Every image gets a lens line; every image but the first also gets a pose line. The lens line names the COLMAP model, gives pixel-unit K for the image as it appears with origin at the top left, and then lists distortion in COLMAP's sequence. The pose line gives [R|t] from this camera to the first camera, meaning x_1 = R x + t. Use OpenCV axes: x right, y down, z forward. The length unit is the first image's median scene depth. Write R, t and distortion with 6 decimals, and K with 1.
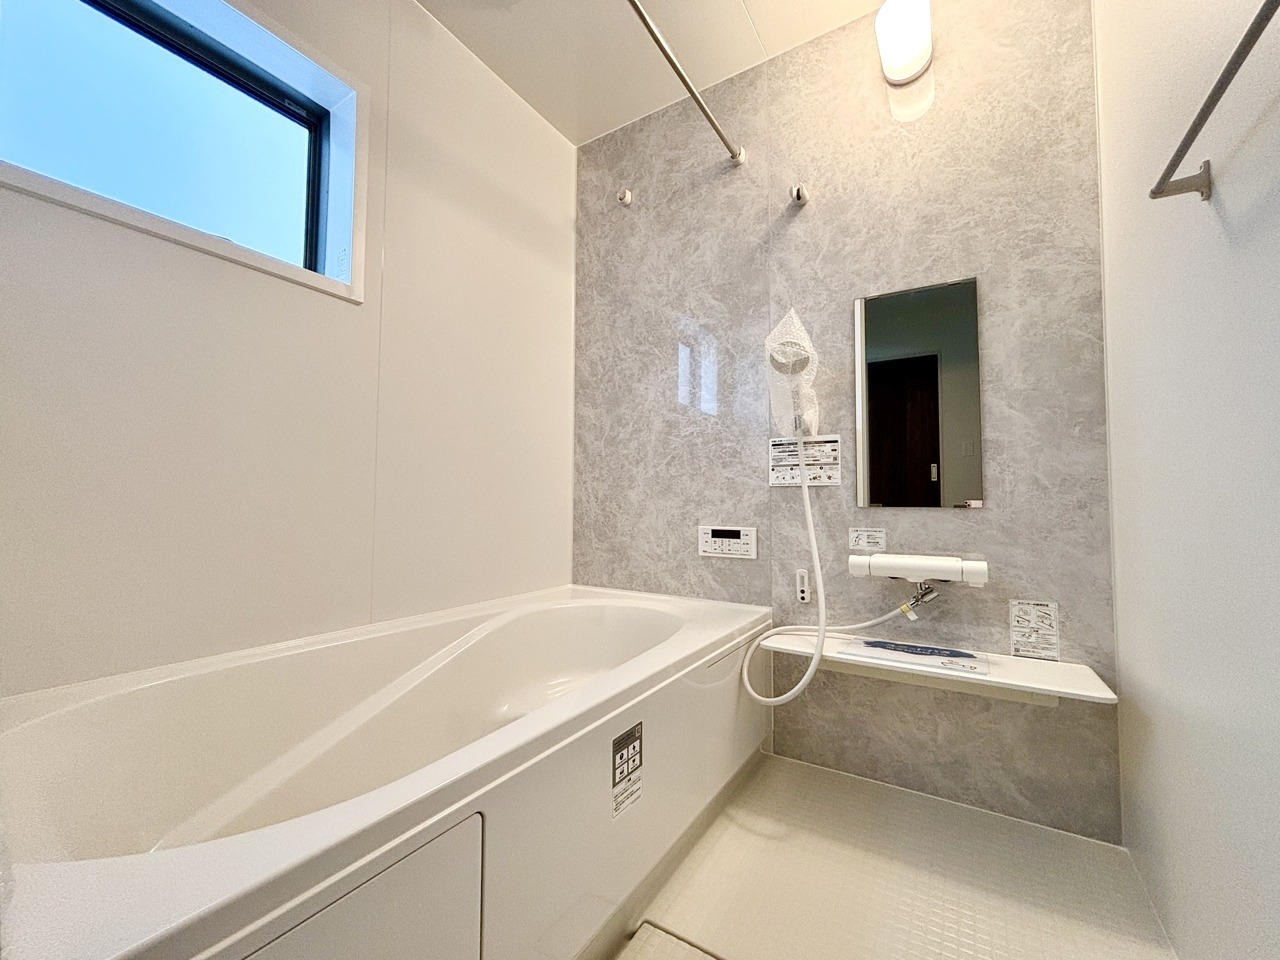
lens RADIAL K [[517.4, 0, 640.2], [0, 517.4, 479.8], [0, 0, 1]] dist [0.000158, 0.000360]
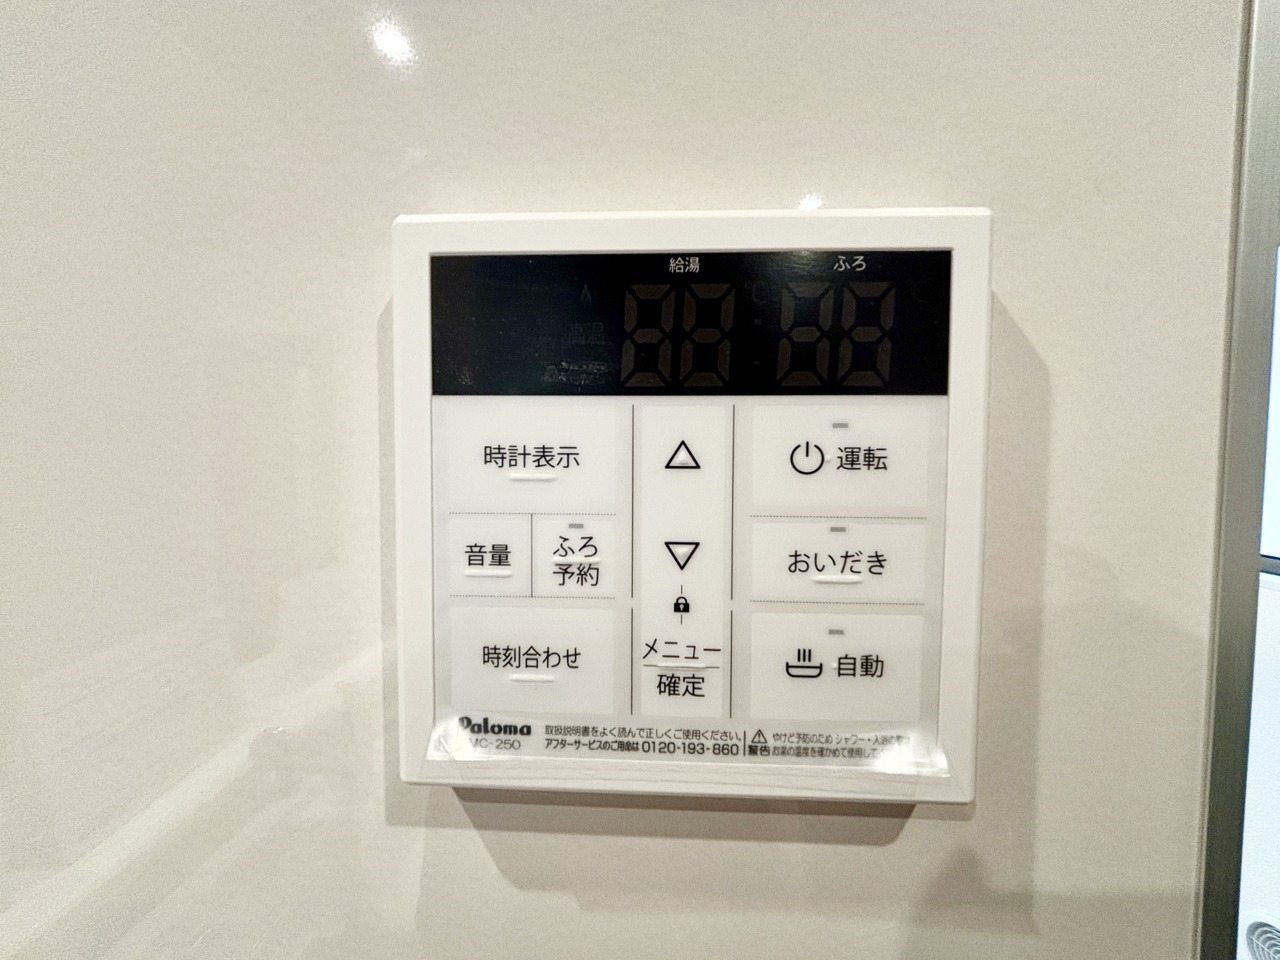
lens RADIAL K [[517.4, 0, 639.5], [0, 517.4, 479.3], [0, 0, 1]] dist [0.000158, 0.000360]
pose [[0.866759, -0.022805, 0.498205, 0.131887], [-0.026220, 0.995489, 0.091185, 0.118494], [-0.498037, -0.092099, 0.862251, 0.960676]]
